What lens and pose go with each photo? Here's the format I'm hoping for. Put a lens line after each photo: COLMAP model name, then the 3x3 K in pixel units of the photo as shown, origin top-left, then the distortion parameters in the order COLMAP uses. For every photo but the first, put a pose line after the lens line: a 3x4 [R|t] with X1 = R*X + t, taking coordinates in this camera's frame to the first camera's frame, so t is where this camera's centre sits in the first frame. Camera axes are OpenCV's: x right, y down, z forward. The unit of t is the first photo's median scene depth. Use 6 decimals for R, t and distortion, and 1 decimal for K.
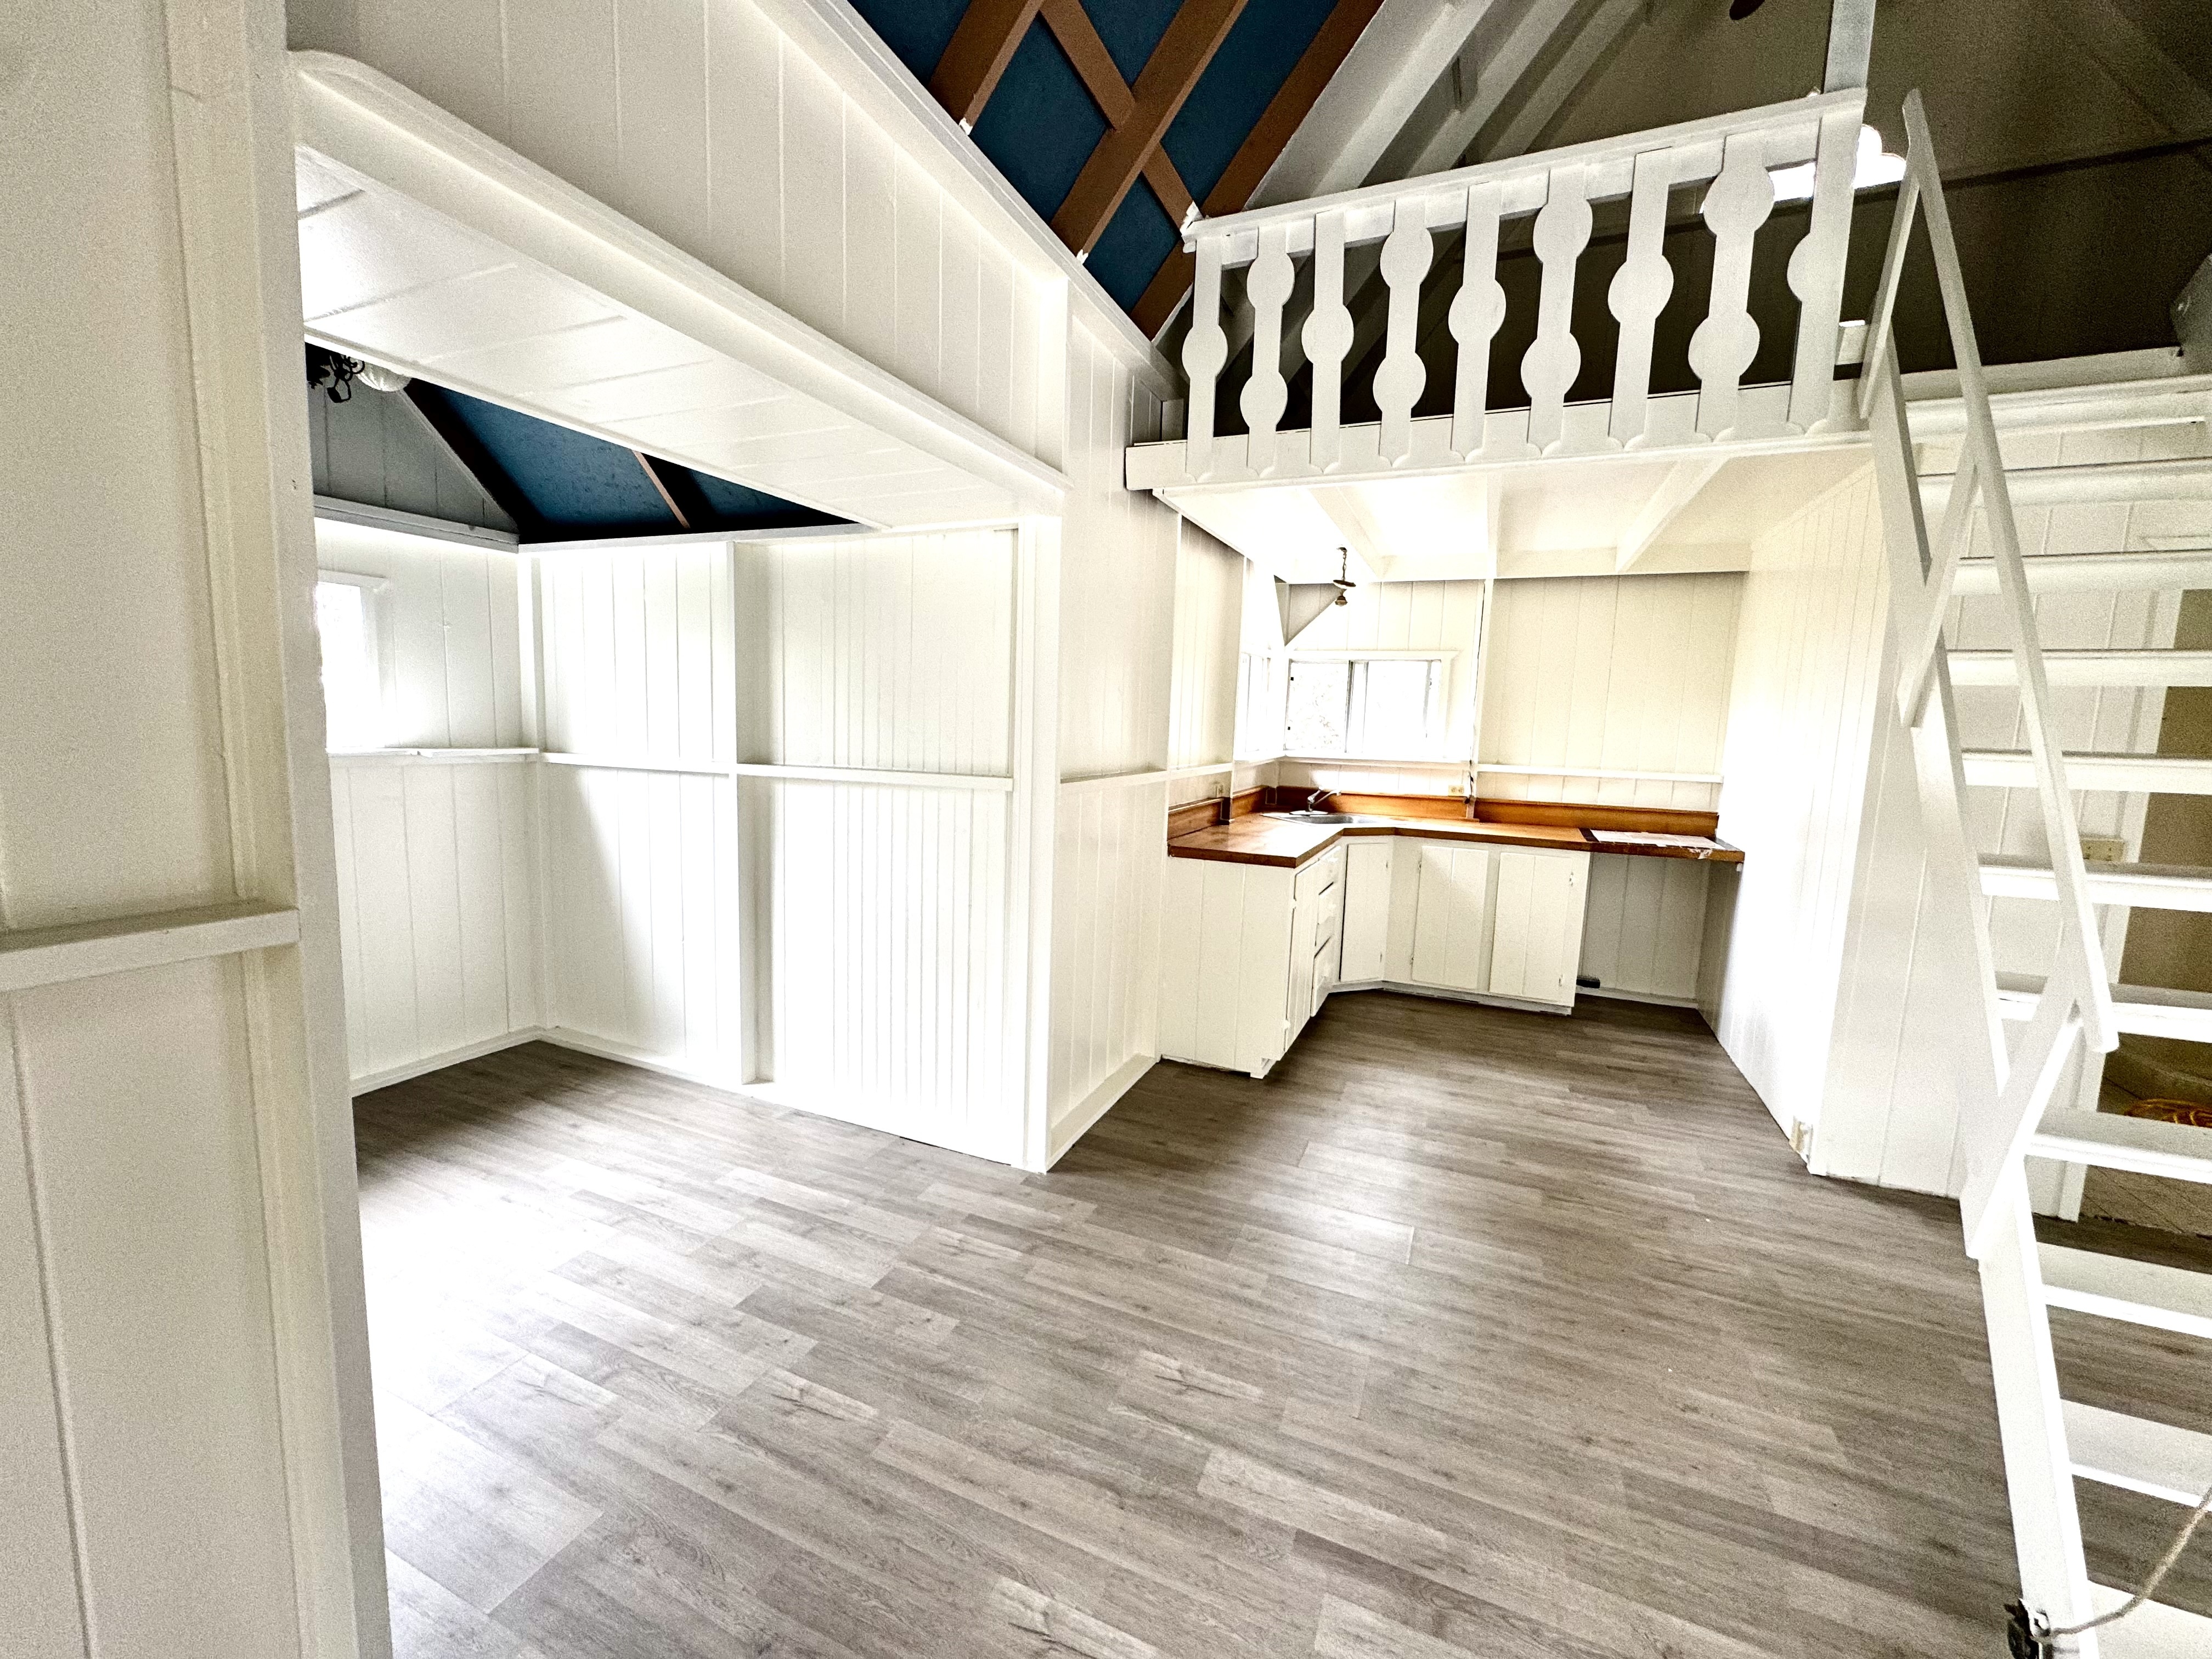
lens RADIAL K [[893.9, 0, 1109.7], [0, 893.9, 833.4], [0, 0, 1]] dist [0.001211, -0.000130]
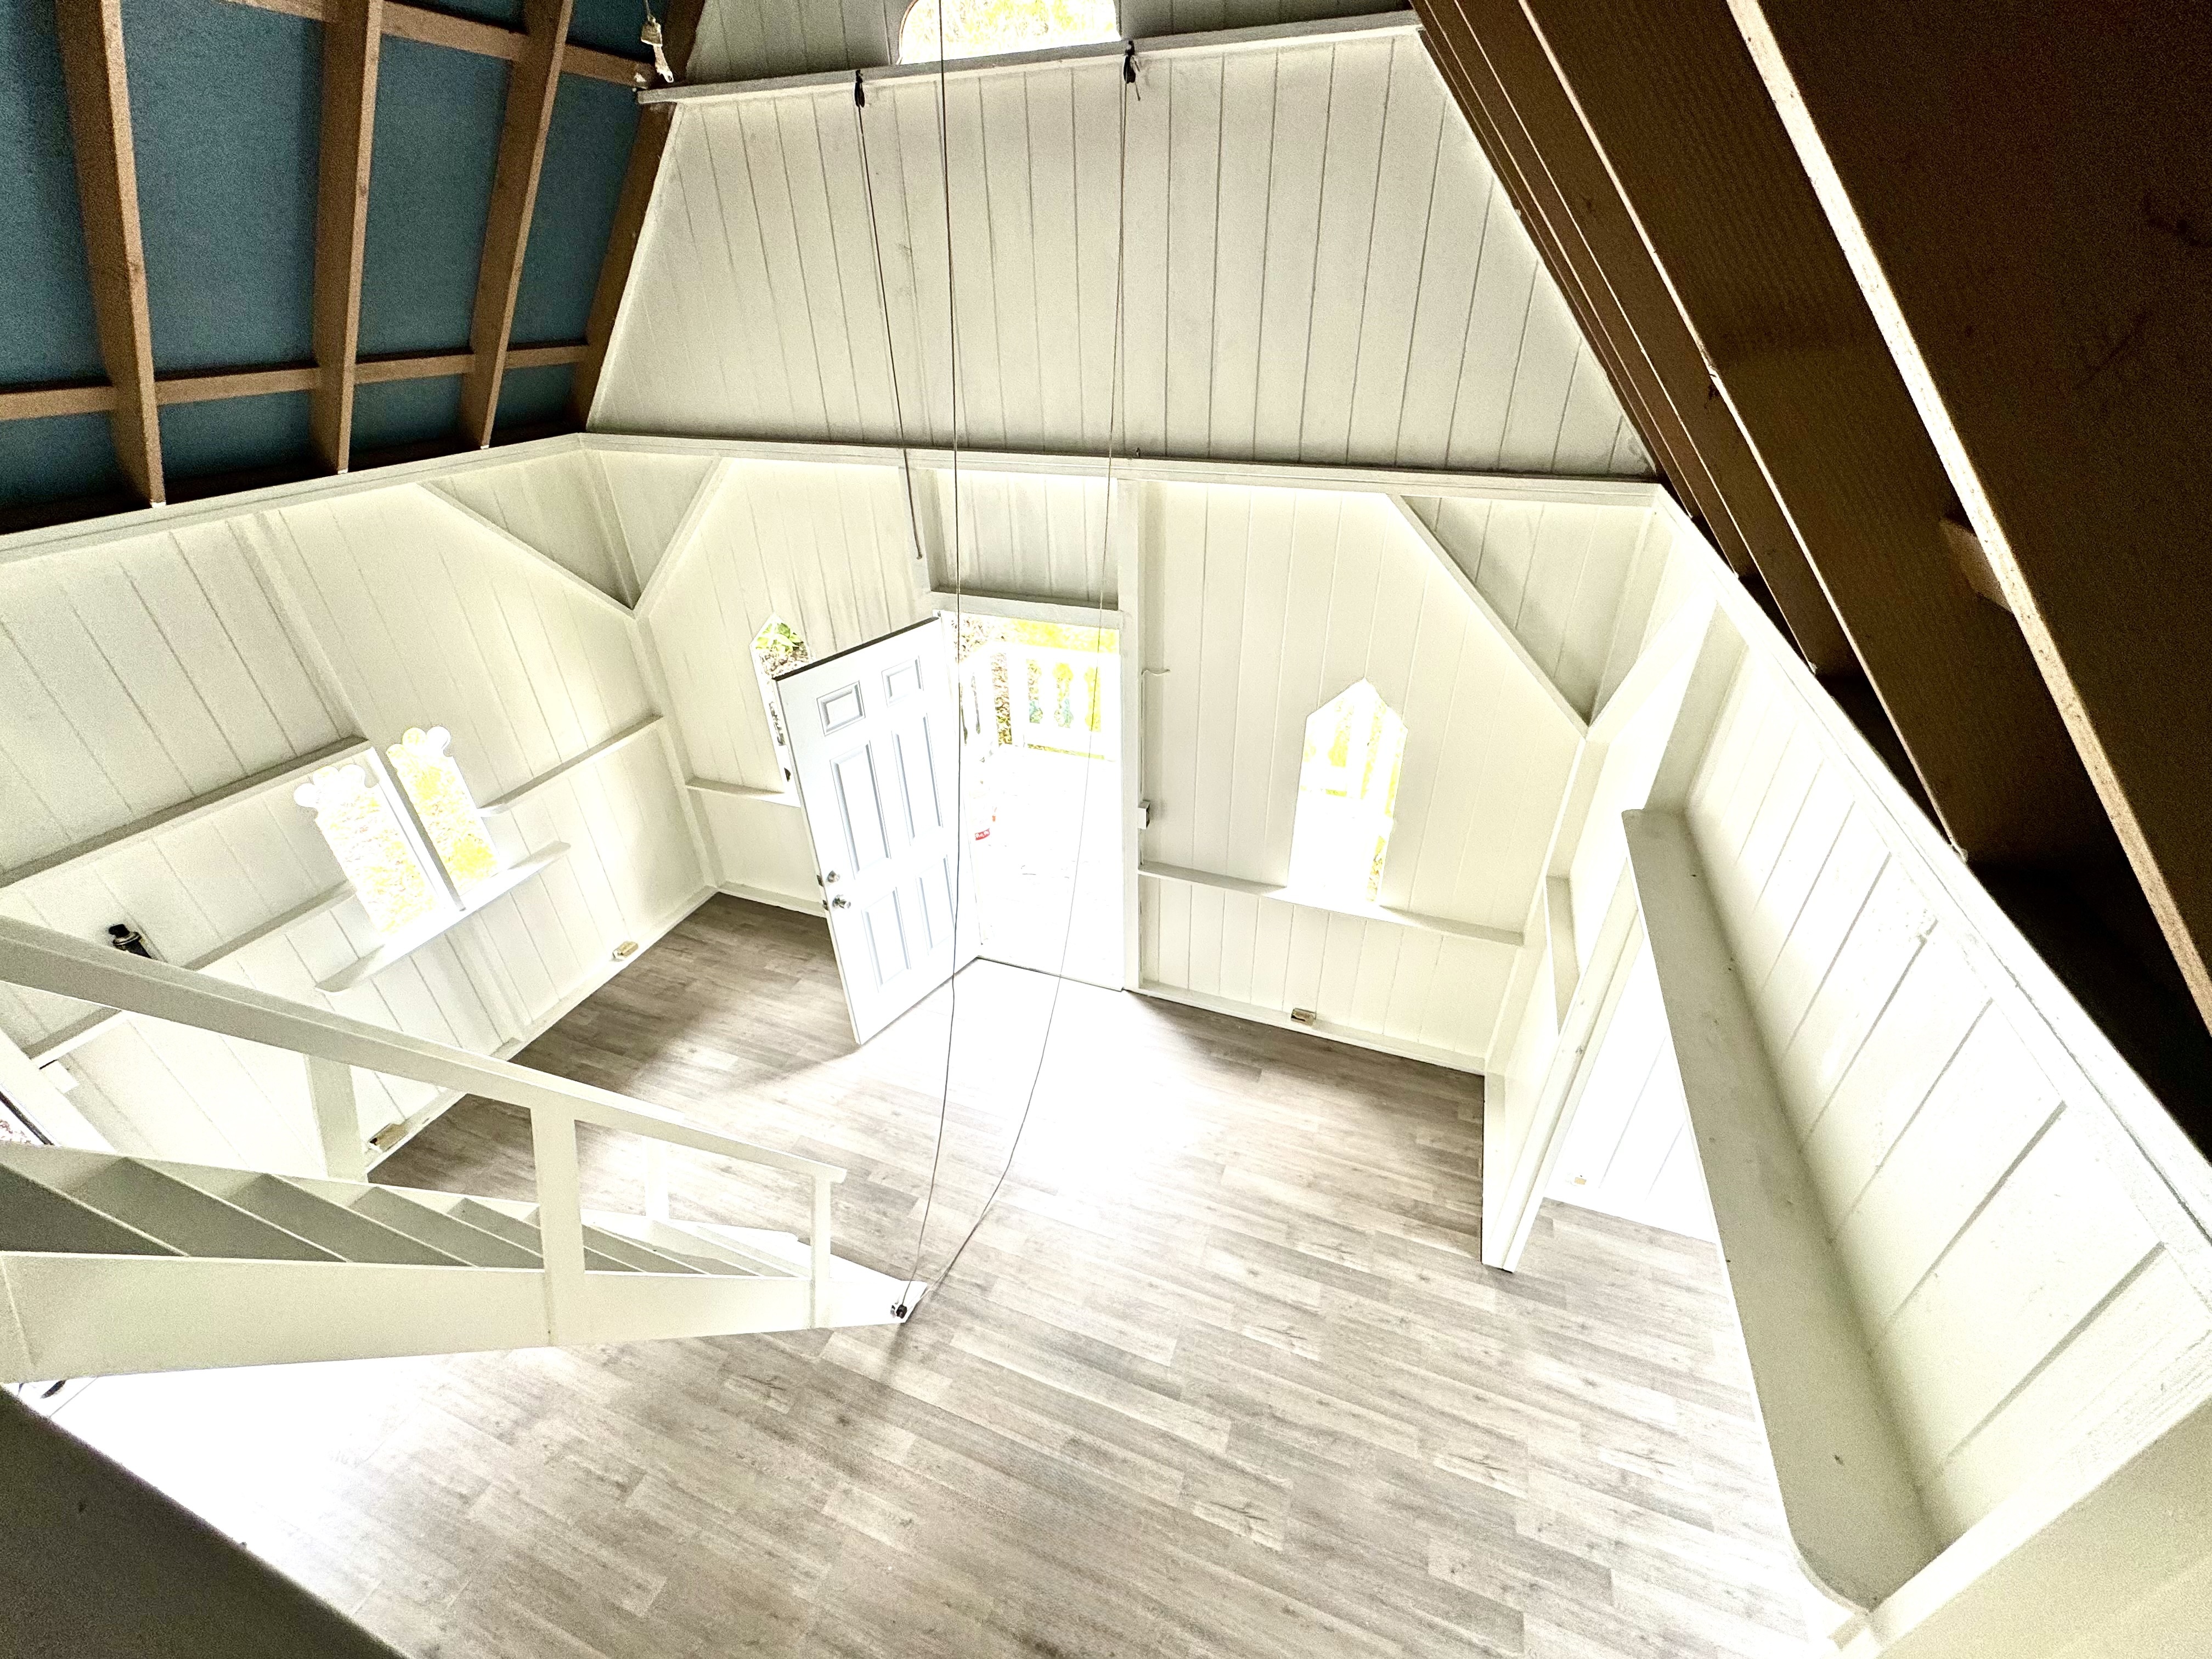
lens RADIAL K [[893.9, 0, 1103.7], [0, 893.9, 835.1], [0, 0, 1]] dist [0.001211, -0.000130]
pose [[-0.998677, 0.016580, -0.048677, 0.427400], [-0.018030, 0.773612, 0.633403, -1.342926], [0.048159, 0.633442, -0.772290, 1.639594]]
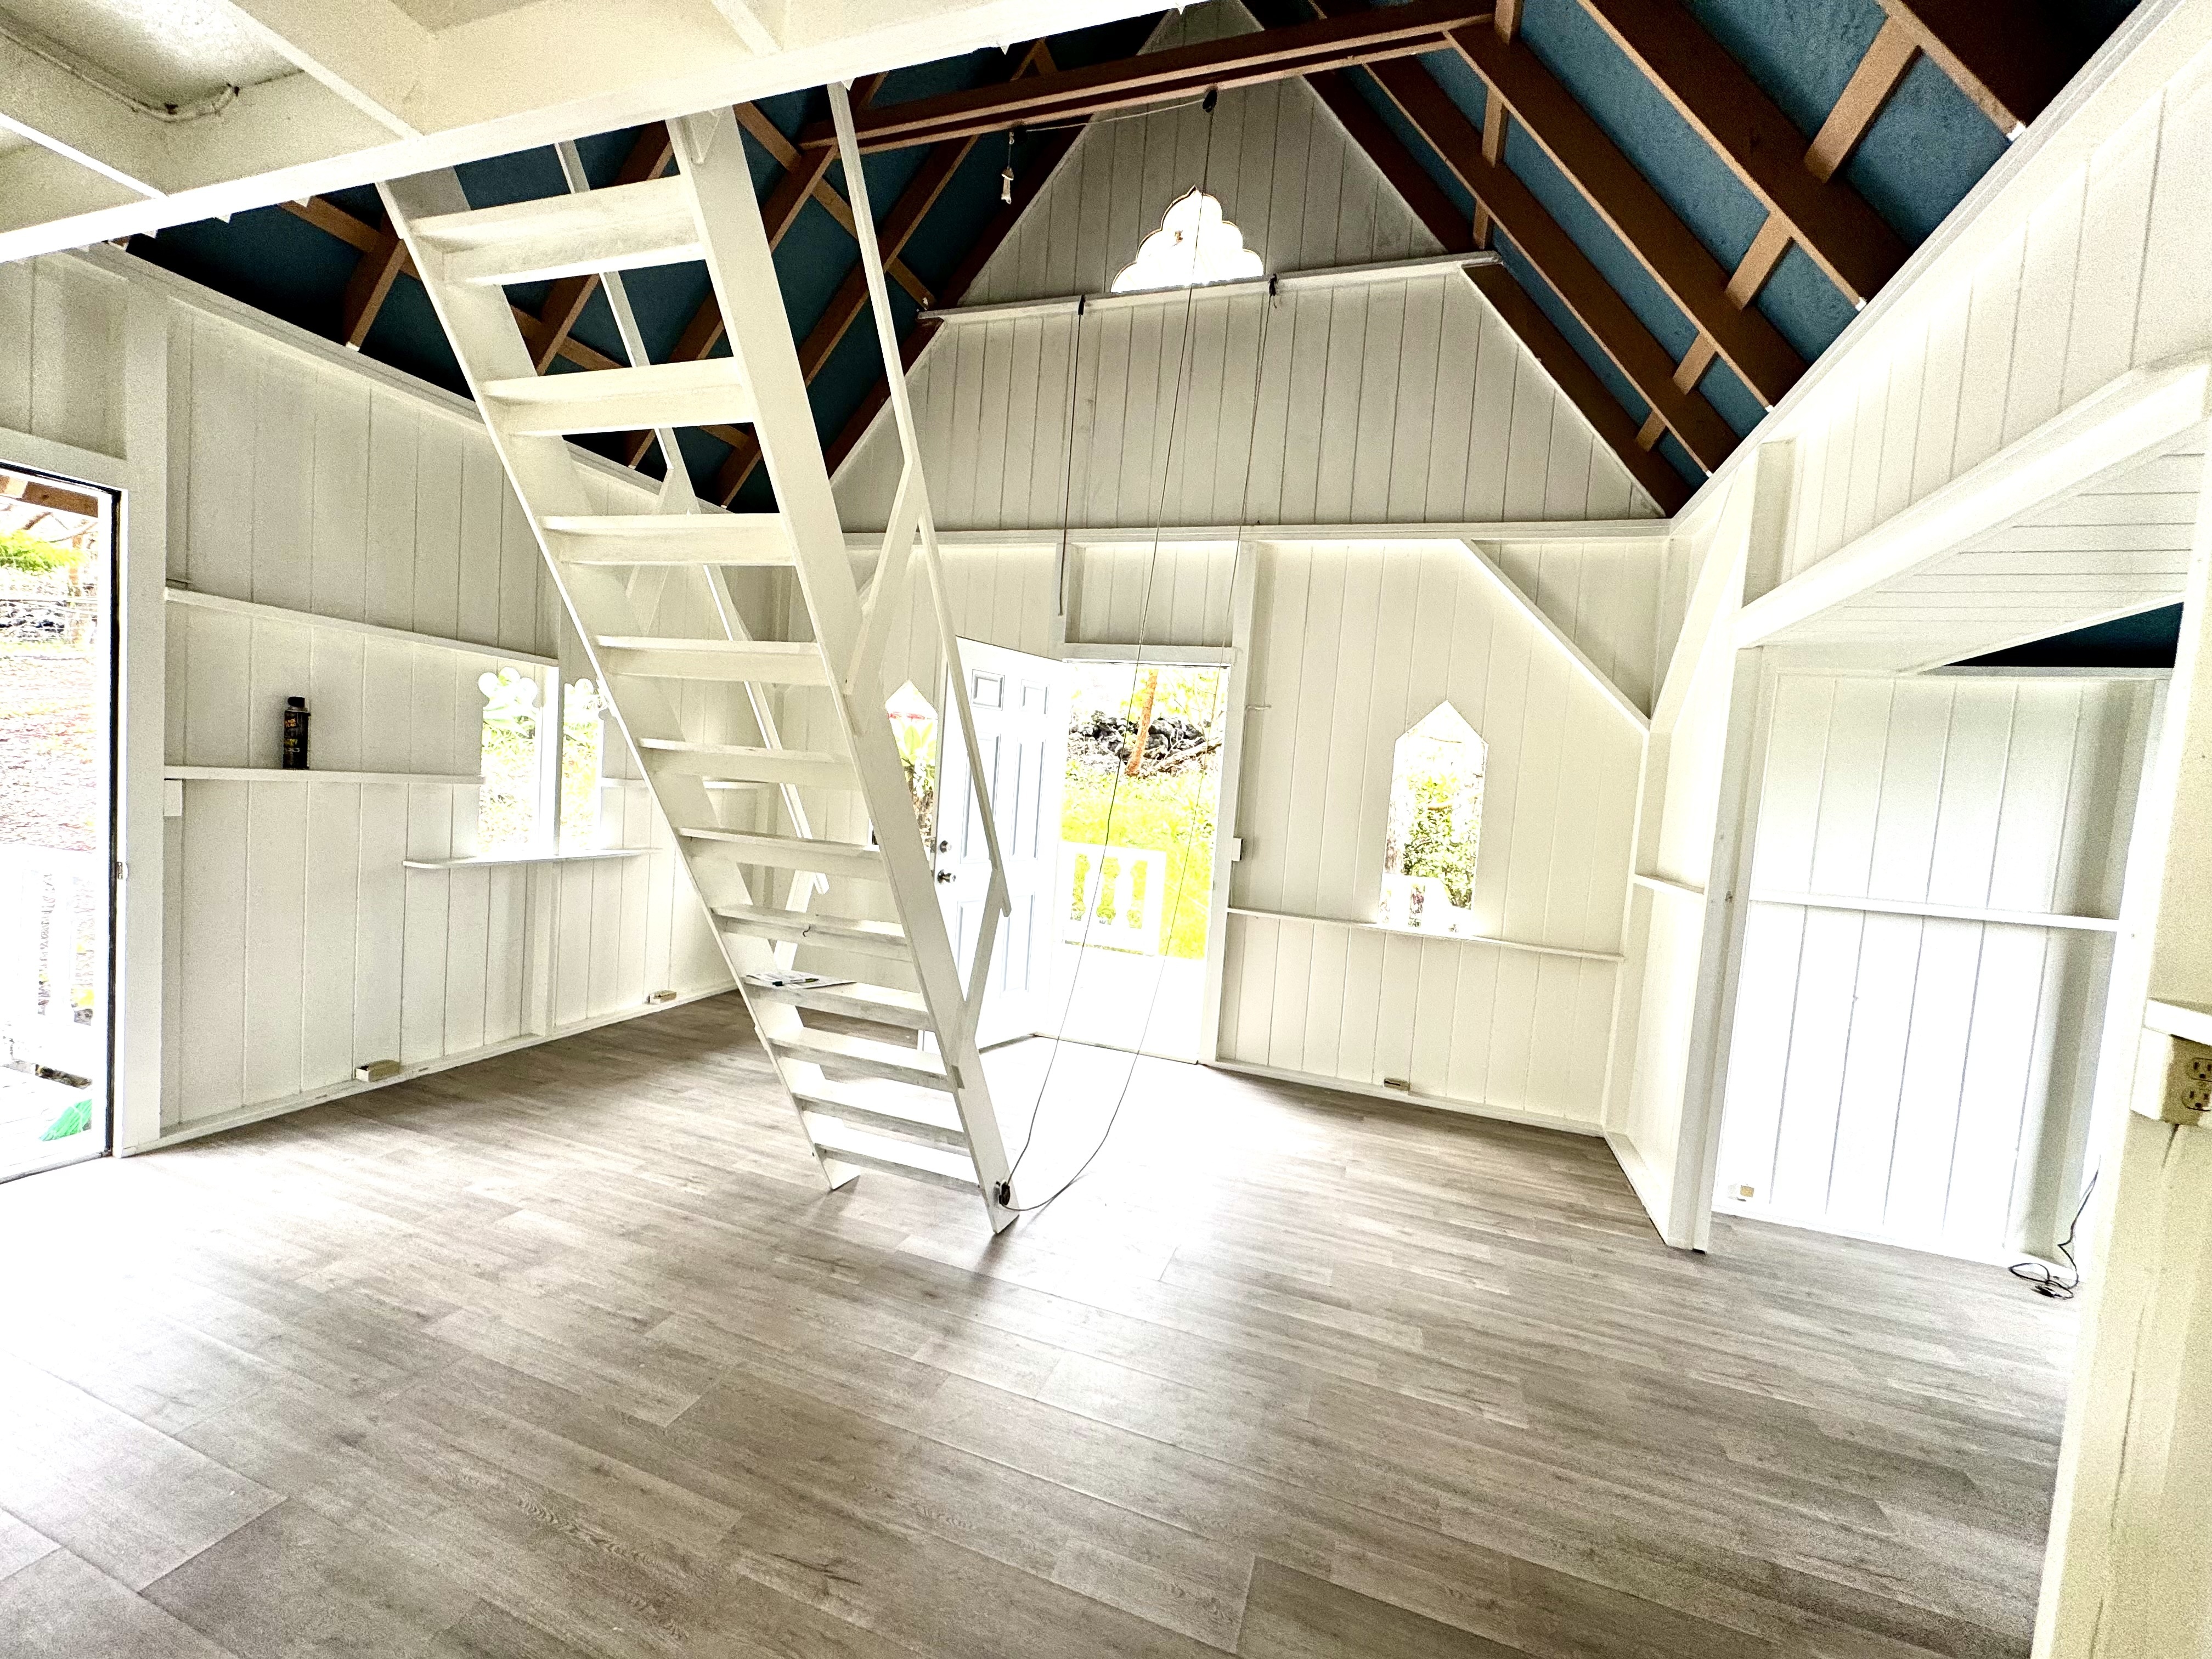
lens RADIAL K [[893.9, 0, 1106.4], [0, 893.9, 830.4], [0, 0, 1]] dist [0.001211, -0.000130]
pose [[-0.991523, -0.101144, -0.081562, 0.804429], [-0.114269, 0.977584, 0.176839, -0.252637], [0.061847, 0.184659, -0.980855, 2.239695]]
